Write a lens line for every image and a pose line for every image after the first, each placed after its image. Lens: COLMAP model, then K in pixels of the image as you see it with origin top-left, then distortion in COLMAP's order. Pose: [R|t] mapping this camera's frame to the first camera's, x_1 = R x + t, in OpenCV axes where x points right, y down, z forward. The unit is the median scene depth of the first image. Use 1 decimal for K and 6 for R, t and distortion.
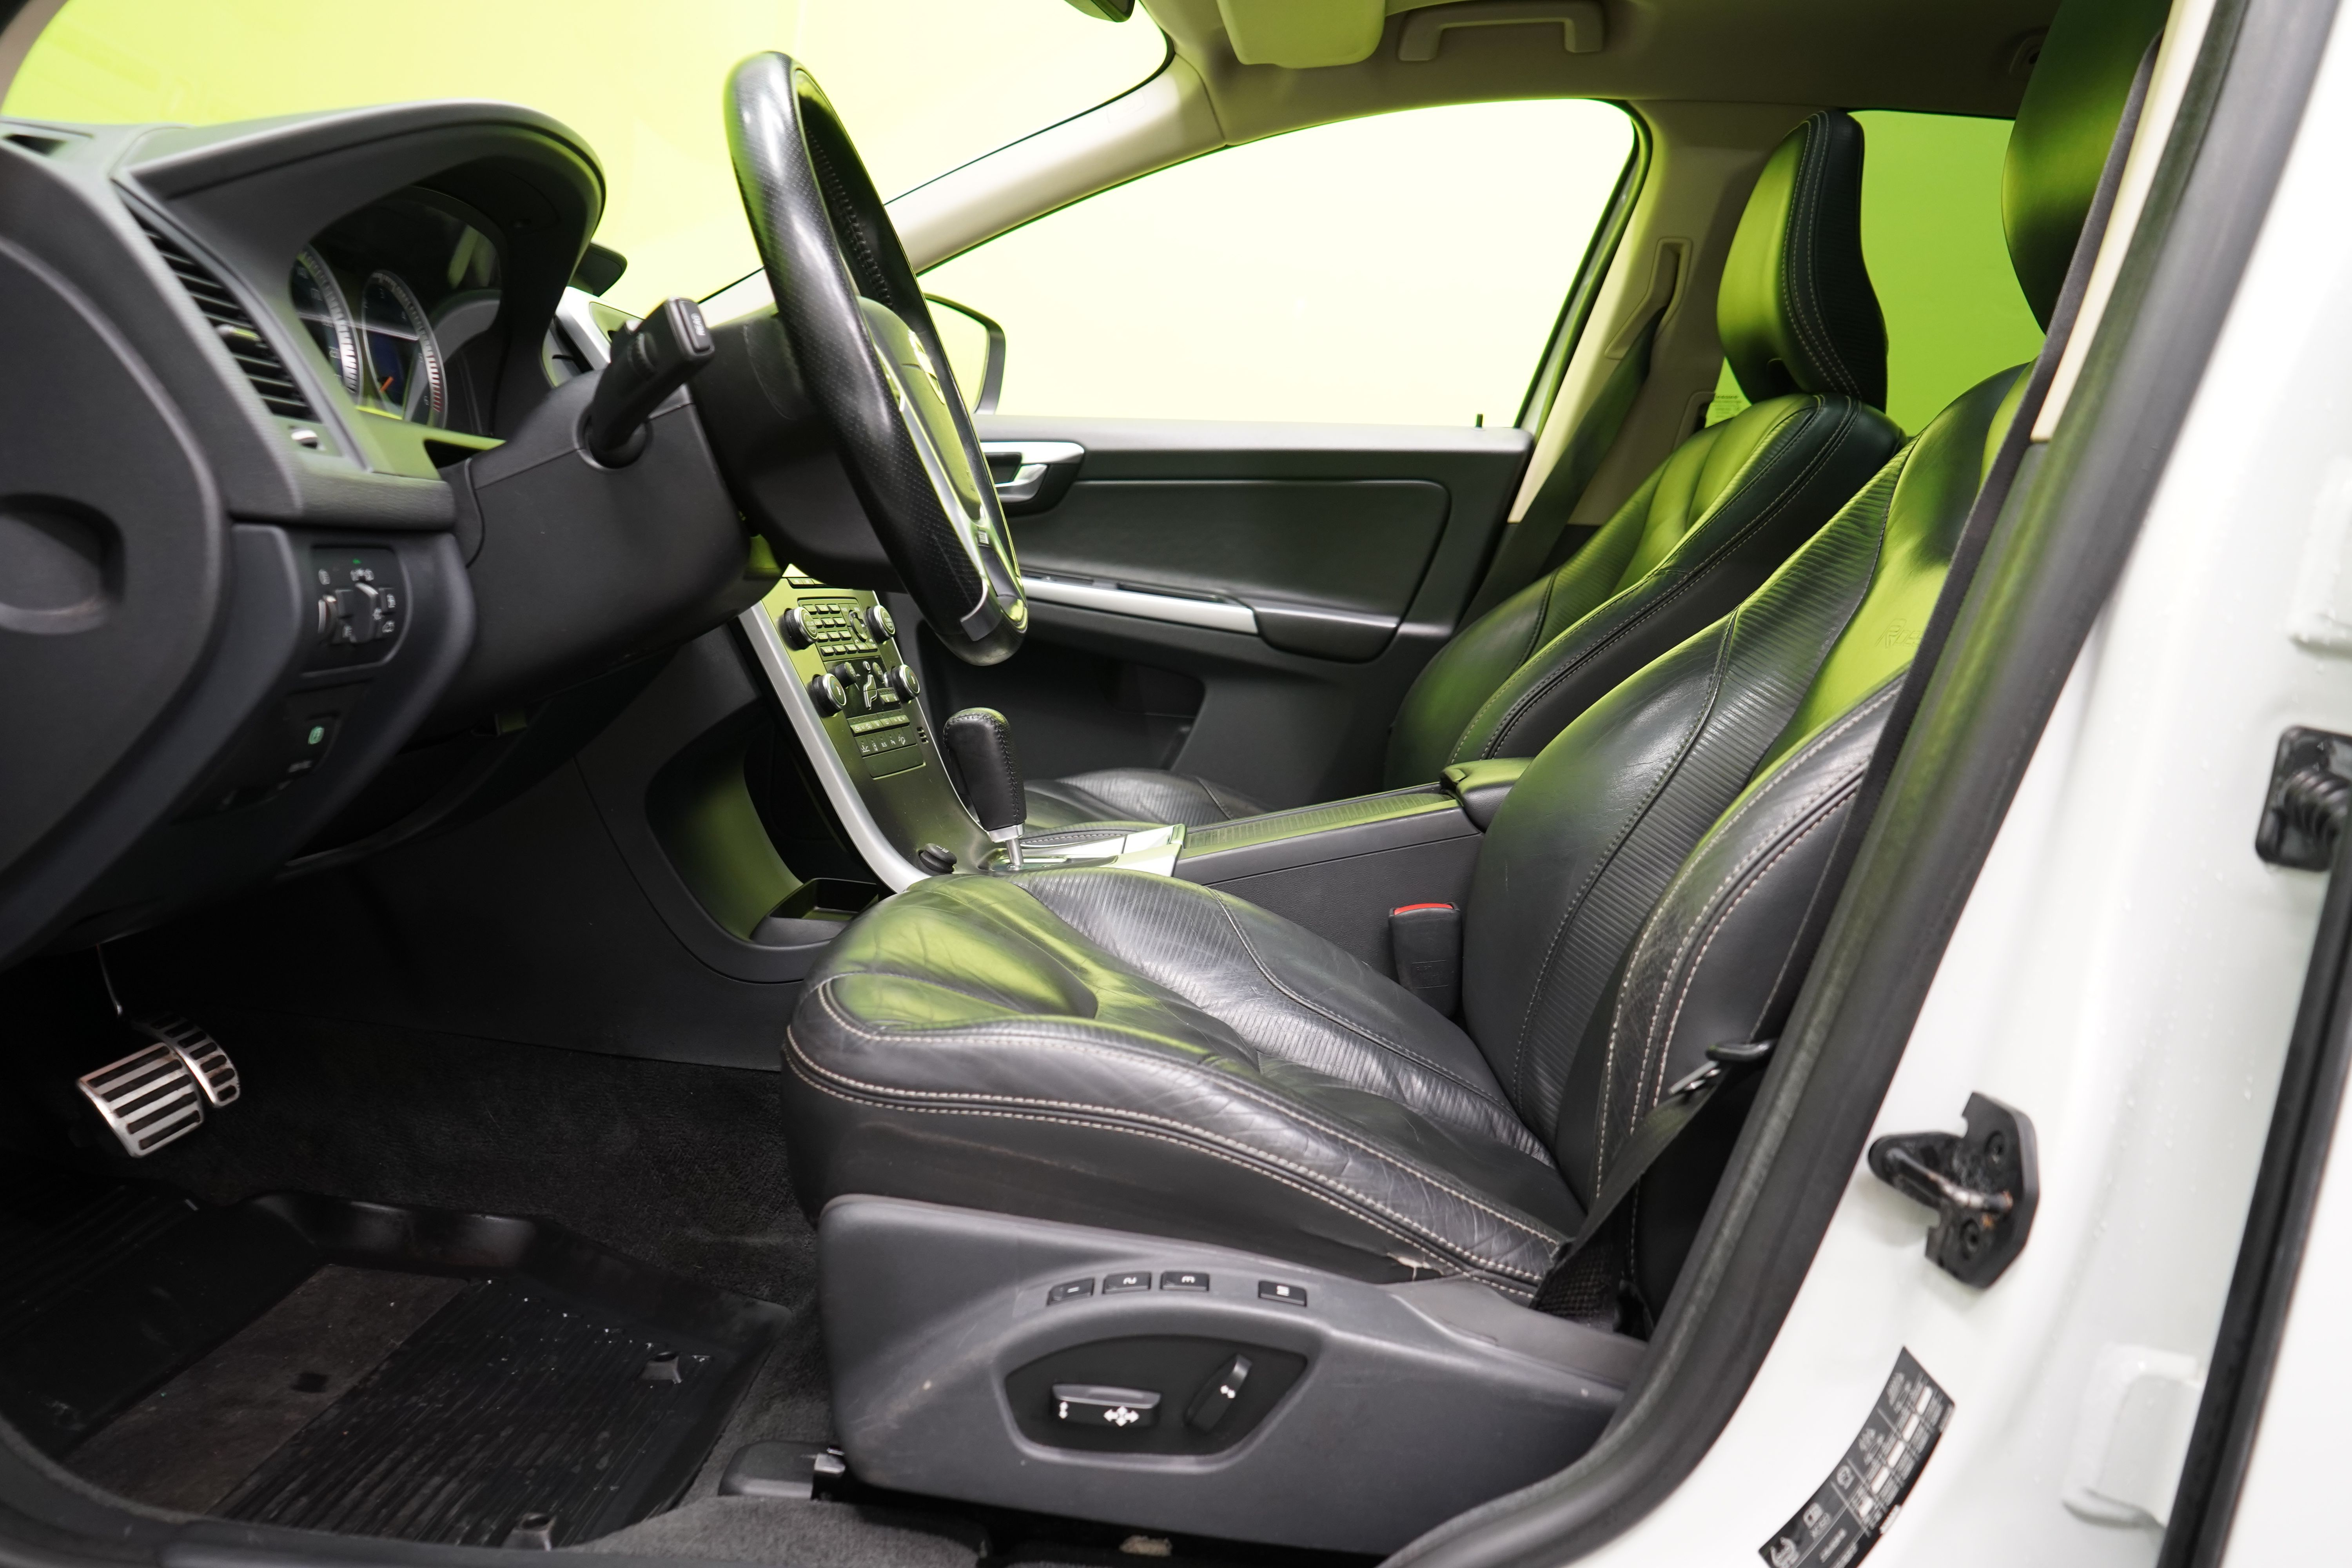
lens RADIAL K [[1882.4, 0, 1176.0], [0, 1882.4, 784.0], [0, 0, 1]] dist [-0.005134, -0.002216]
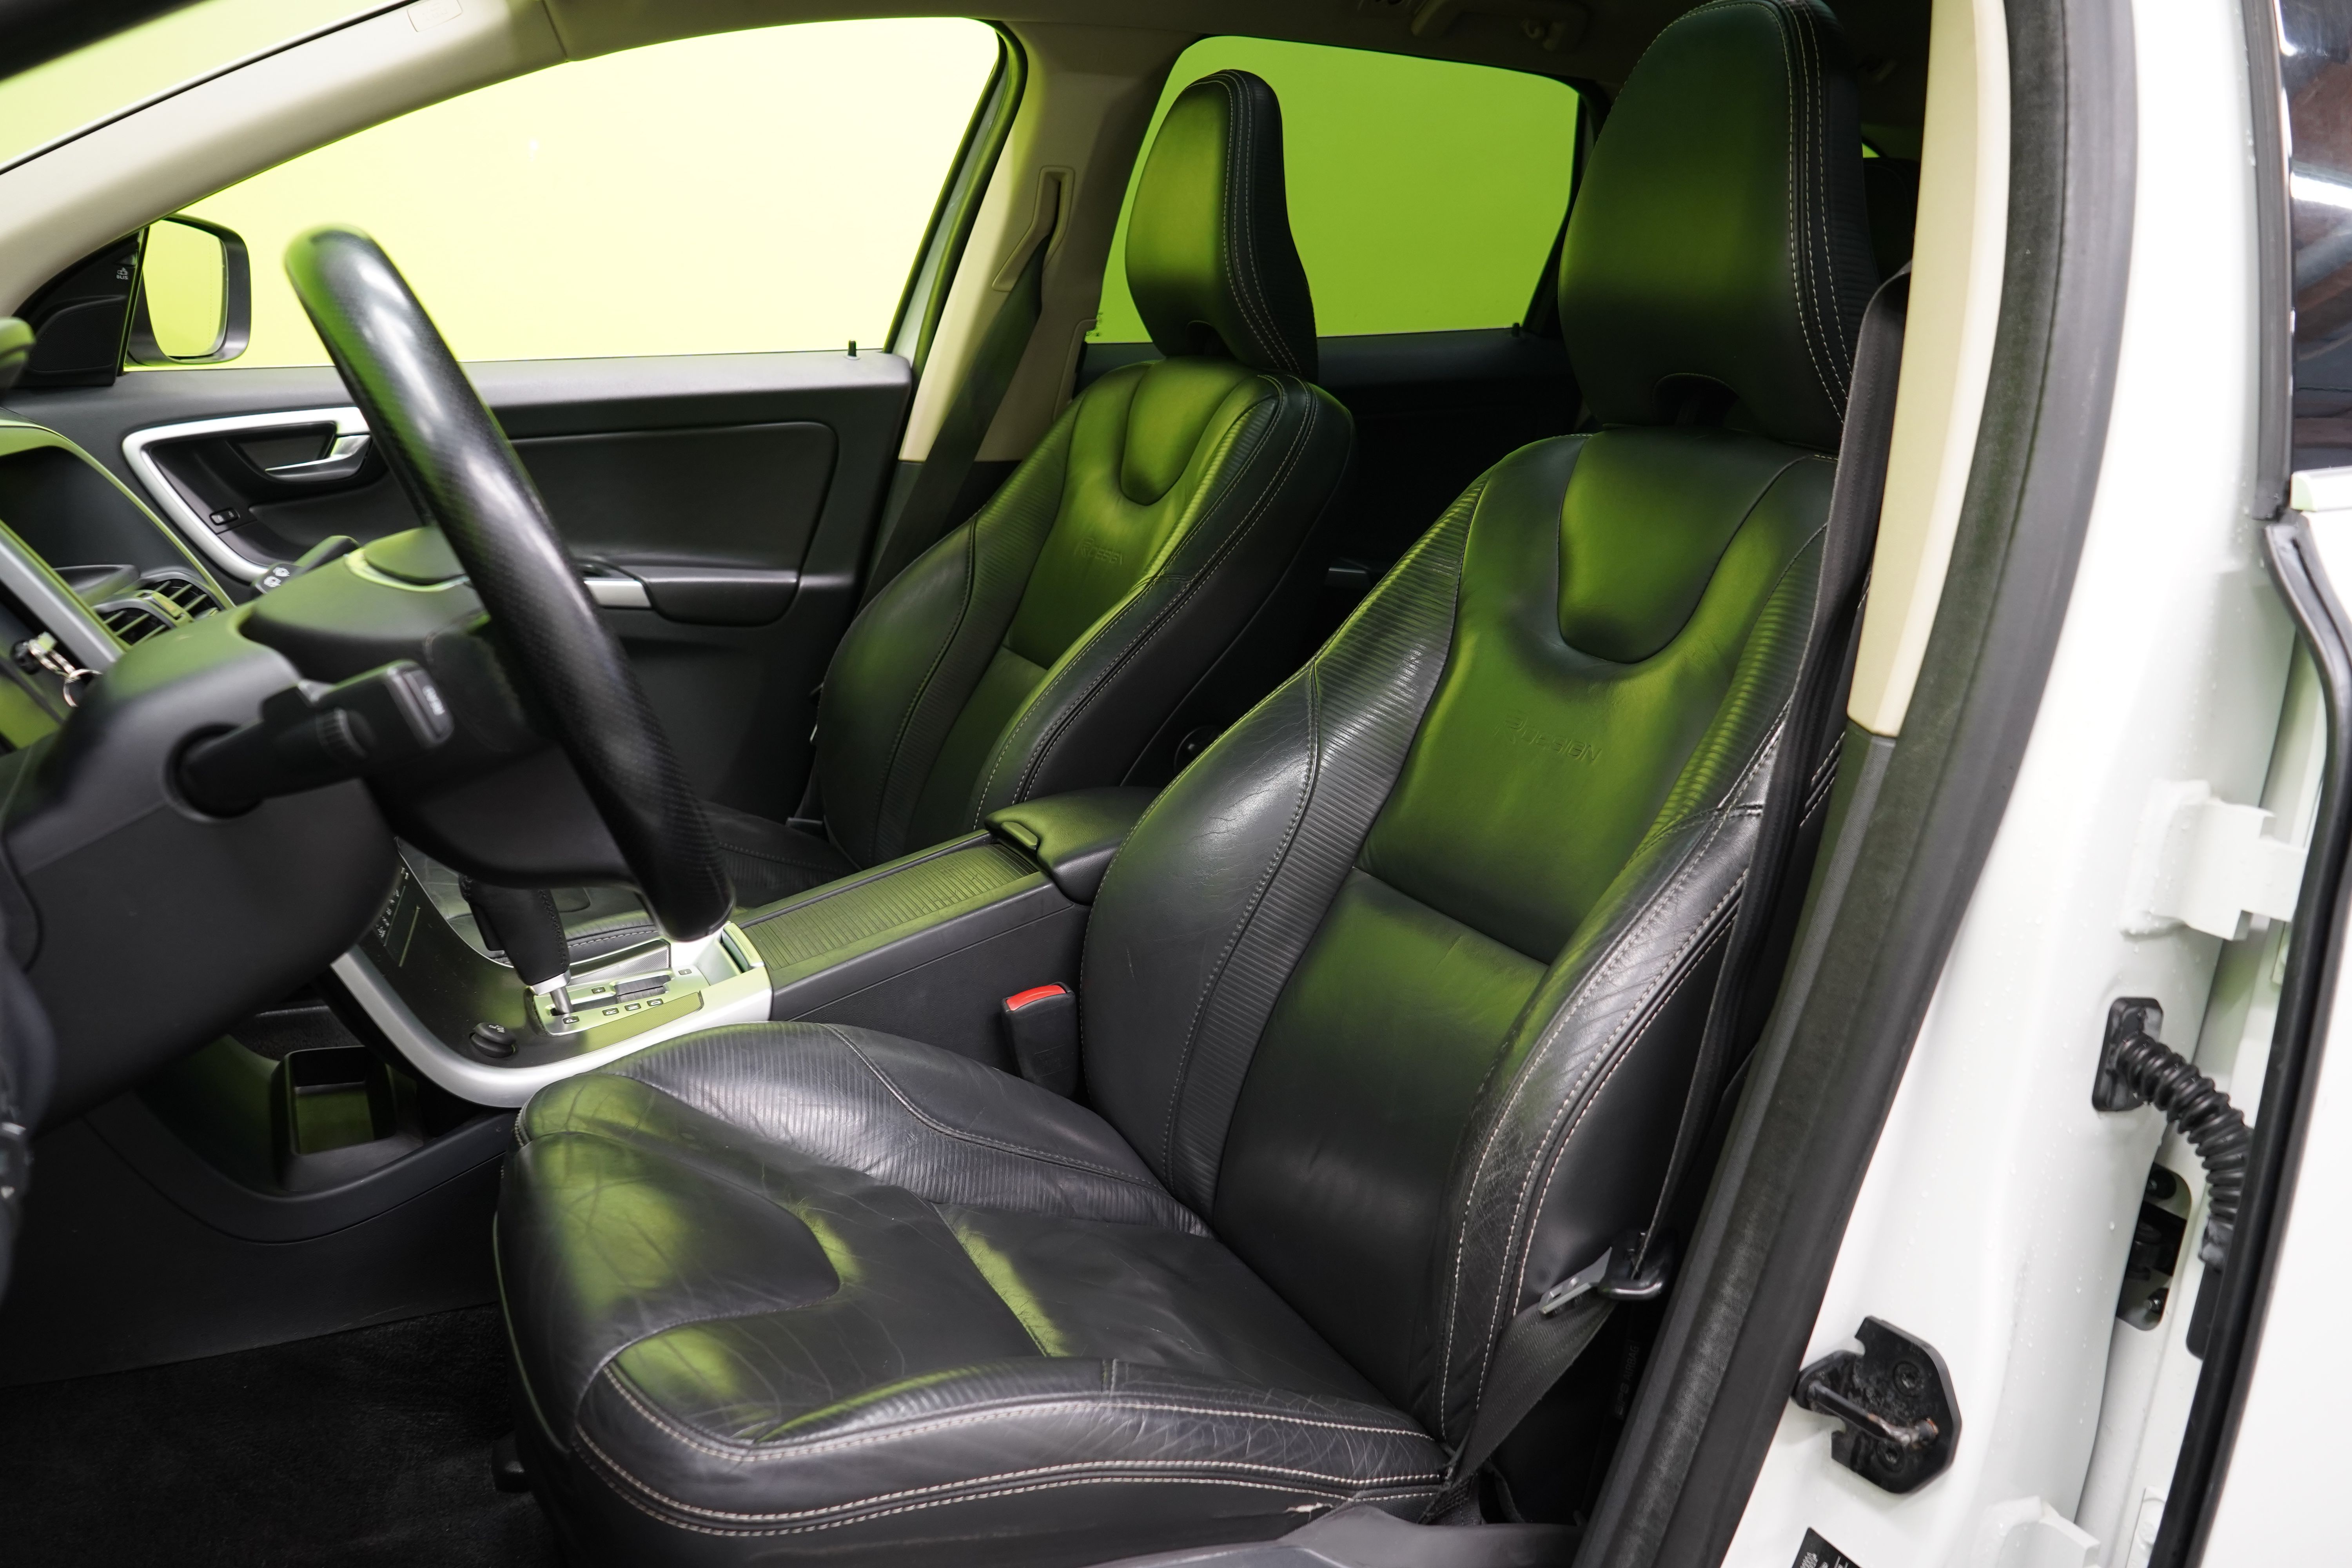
lens RADIAL K [[1882.4, 0, 1176.0], [0, 1882.4, 784.0], [0, 0, 1]] dist [-0.005134, -0.002216]
pose [[0.889383, -0.154052, 0.430426, -0.217401], [0.084527, 0.980693, 0.176339, -0.217577], [-0.449281, -0.120451, 0.885233, 0.120463]]
